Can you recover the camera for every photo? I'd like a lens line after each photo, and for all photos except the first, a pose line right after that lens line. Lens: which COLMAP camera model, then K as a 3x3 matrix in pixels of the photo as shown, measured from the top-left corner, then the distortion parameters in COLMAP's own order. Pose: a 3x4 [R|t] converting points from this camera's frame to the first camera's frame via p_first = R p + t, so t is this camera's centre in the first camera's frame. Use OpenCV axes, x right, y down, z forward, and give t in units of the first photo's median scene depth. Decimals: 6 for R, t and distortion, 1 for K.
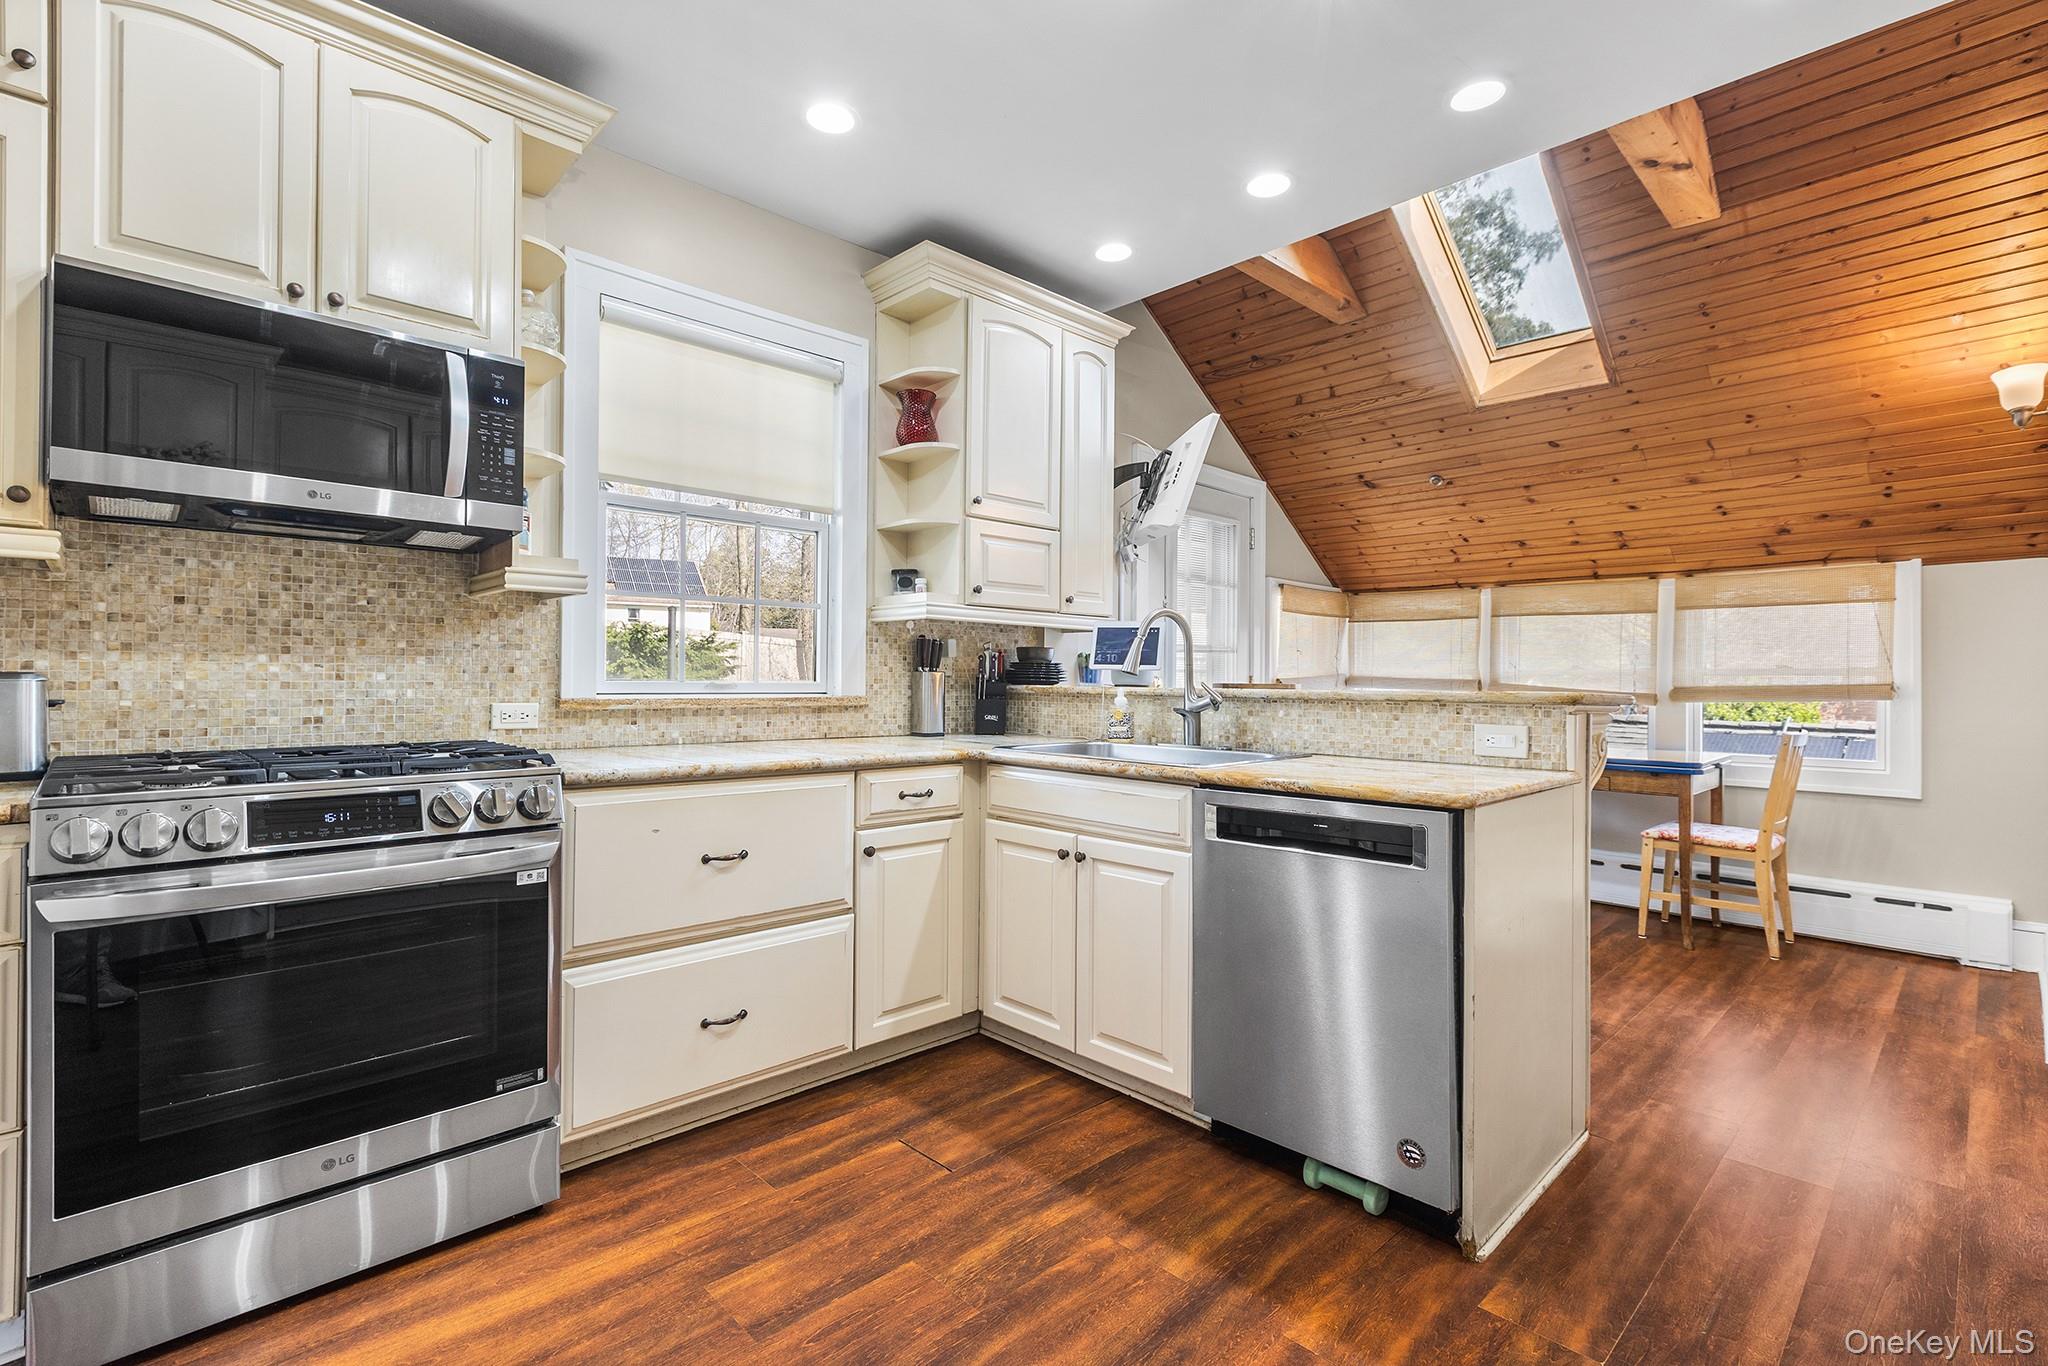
lens RADIAL K [[931.3, 0, 1019.2], [0, 931.3, 677.0], [0, 0, 1]] dist [-0.000744, -0.000592]
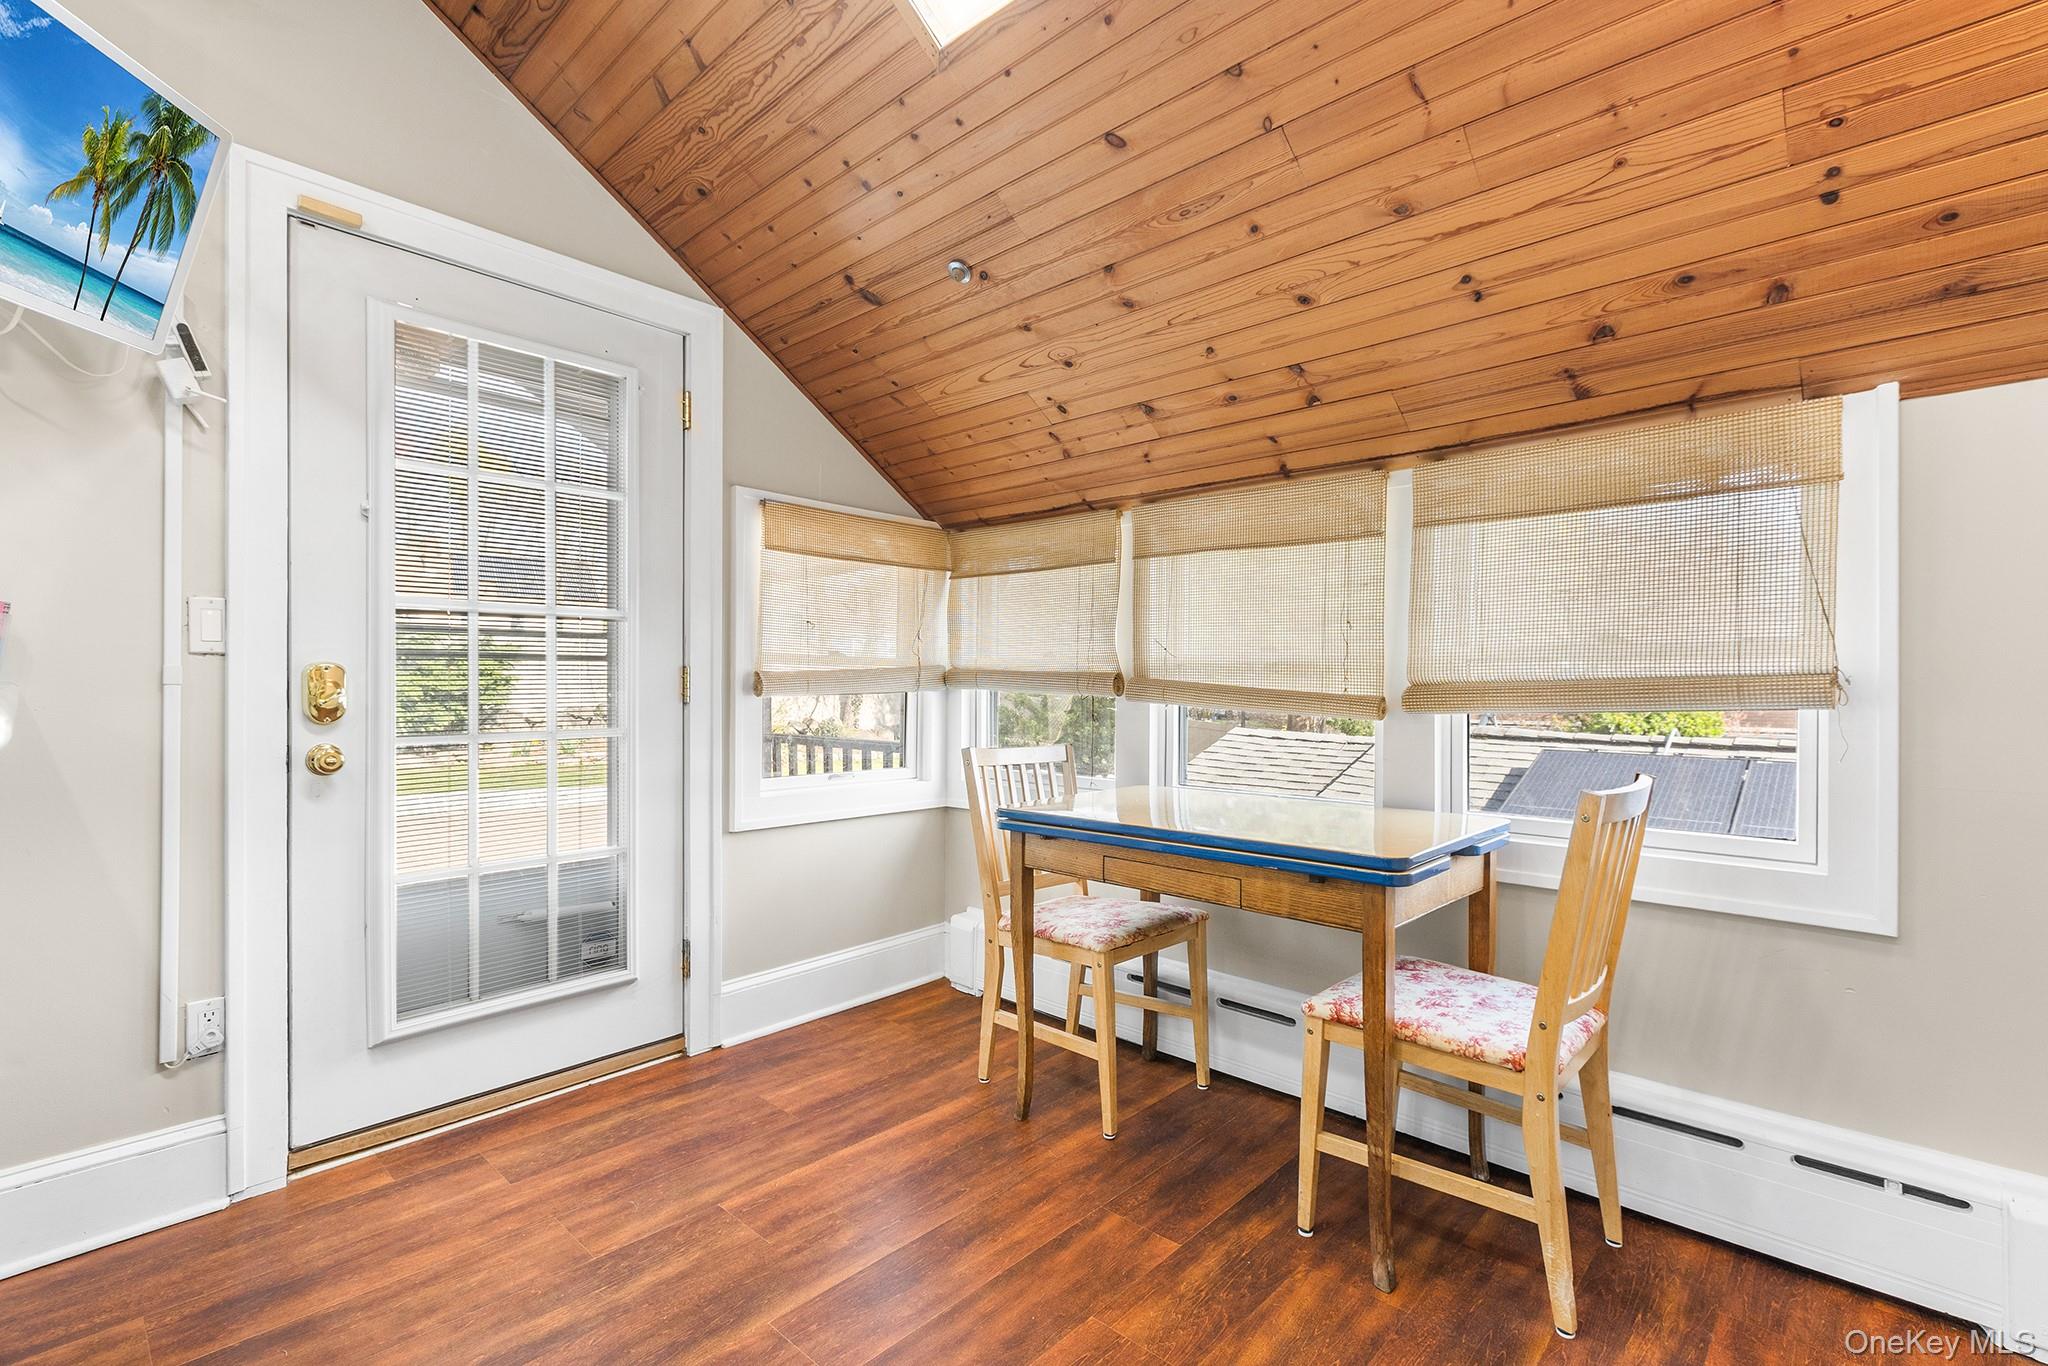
lens RADIAL K [[925.1, 0, 1026.9], [0, 925.1, 688.1], [0, 0, 1]] dist [0.001027, 0.000304]
pose [[0.998226, -0.001390, 0.059525, 0.504236], [0.001059, 0.999984, 0.005586, 0.011569], [-0.059532, -0.005513, 0.998211, 0.555093]]
